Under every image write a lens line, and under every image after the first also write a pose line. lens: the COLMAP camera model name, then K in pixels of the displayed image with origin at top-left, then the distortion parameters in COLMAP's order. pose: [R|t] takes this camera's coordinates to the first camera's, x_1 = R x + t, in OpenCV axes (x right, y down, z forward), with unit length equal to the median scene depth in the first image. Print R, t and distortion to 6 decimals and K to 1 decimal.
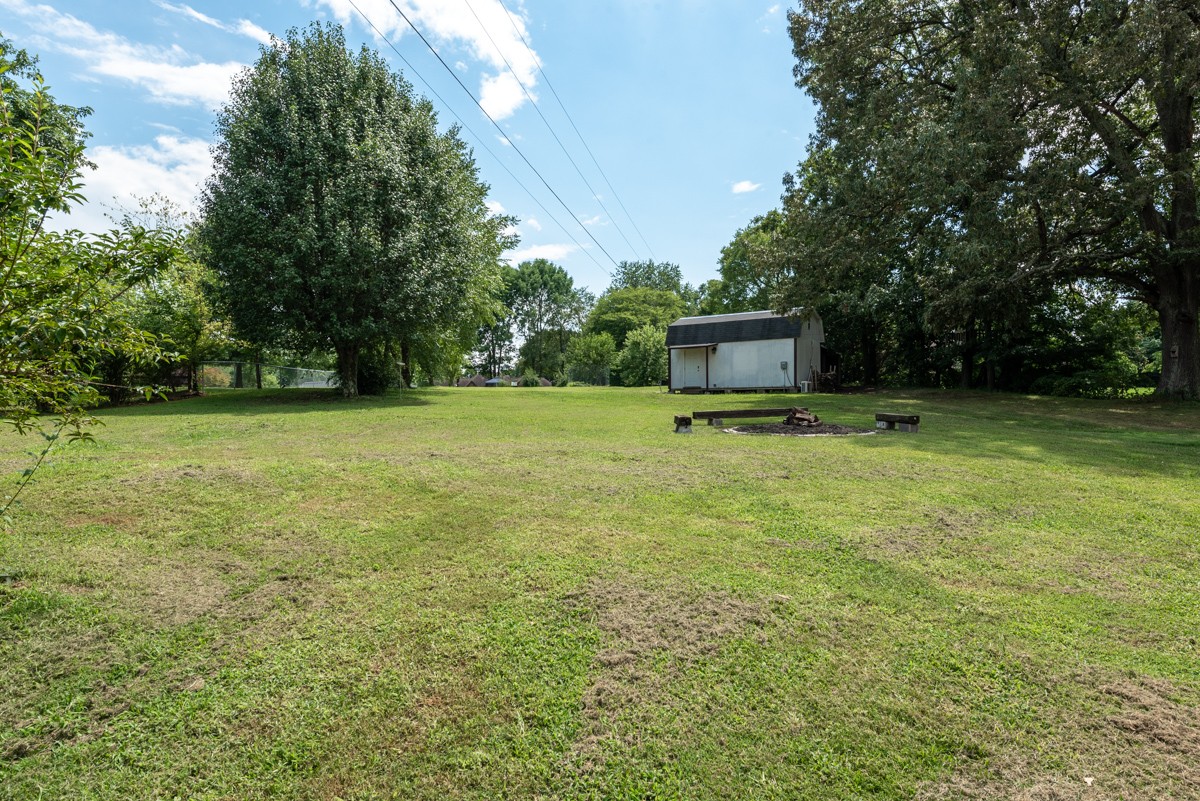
lens RADIAL K [[690.7, 0, 600.0], [0, 690.7, 400.5], [0, 0, 1]] dist [0.008118, 0.000572]
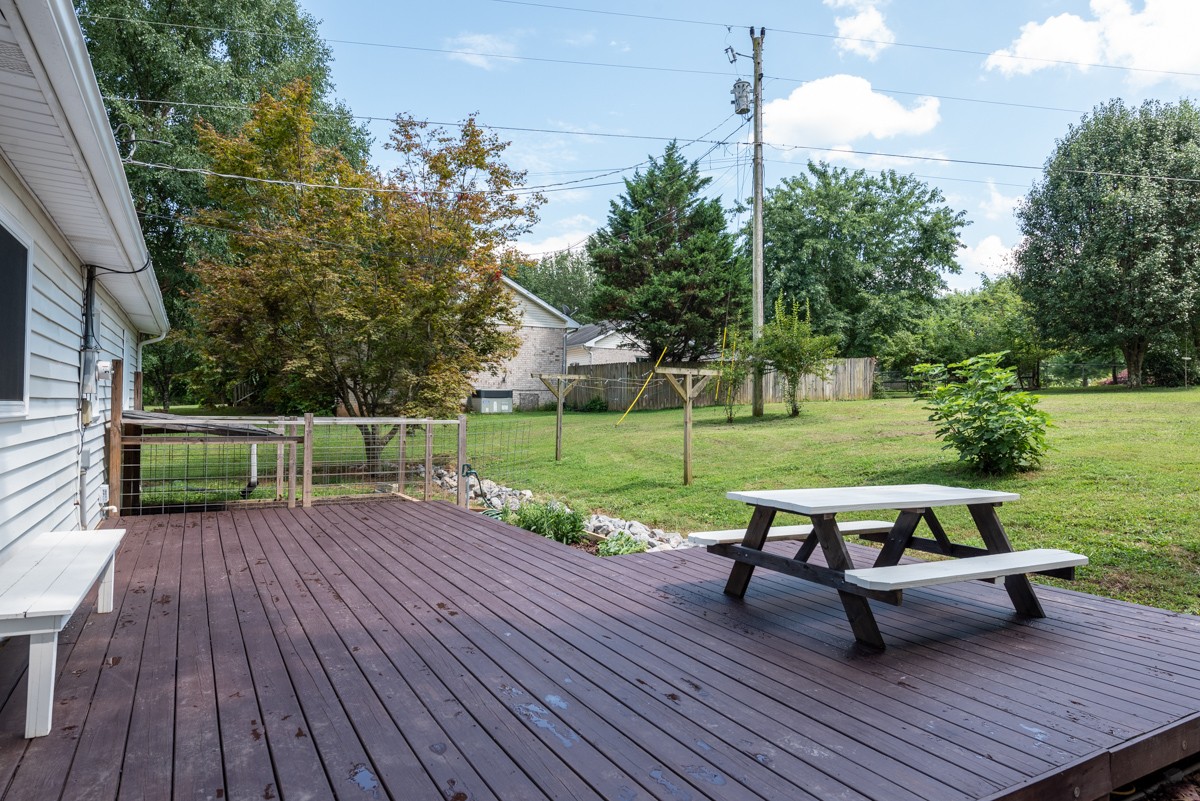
lens RADIAL K [[721.5, 0, 601.8], [0, 721.5, 412.0], [0, 0, 1]] dist [0.001806, 0.000309]
pose [[0.329082, 0.009773, -0.944251, 0.111014], [-0.009421, 0.999931, 0.007065, 0.007899], [0.944254, 0.006571, 0.329151, -0.066035]]
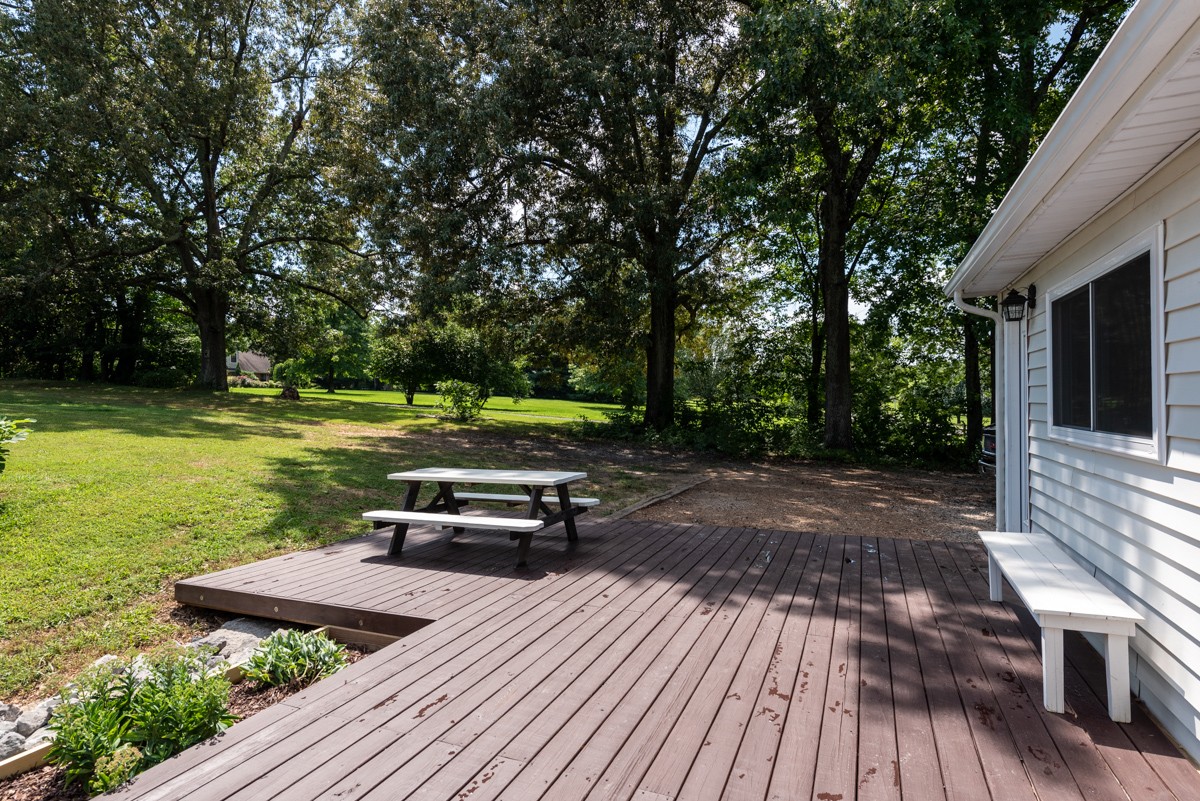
lens RADIAL K [[644.1, 0, 600.0], [0, 644.1, 400.5], [0, 0, 1]] dist [0.053239, 0.000096]
pose [[0.544841, -0.000191, 0.838540, 0.034626], [0.004446, 0.999987, -0.002662, 0.006369], [-0.838528, 0.005179, 0.544834, -0.077078]]
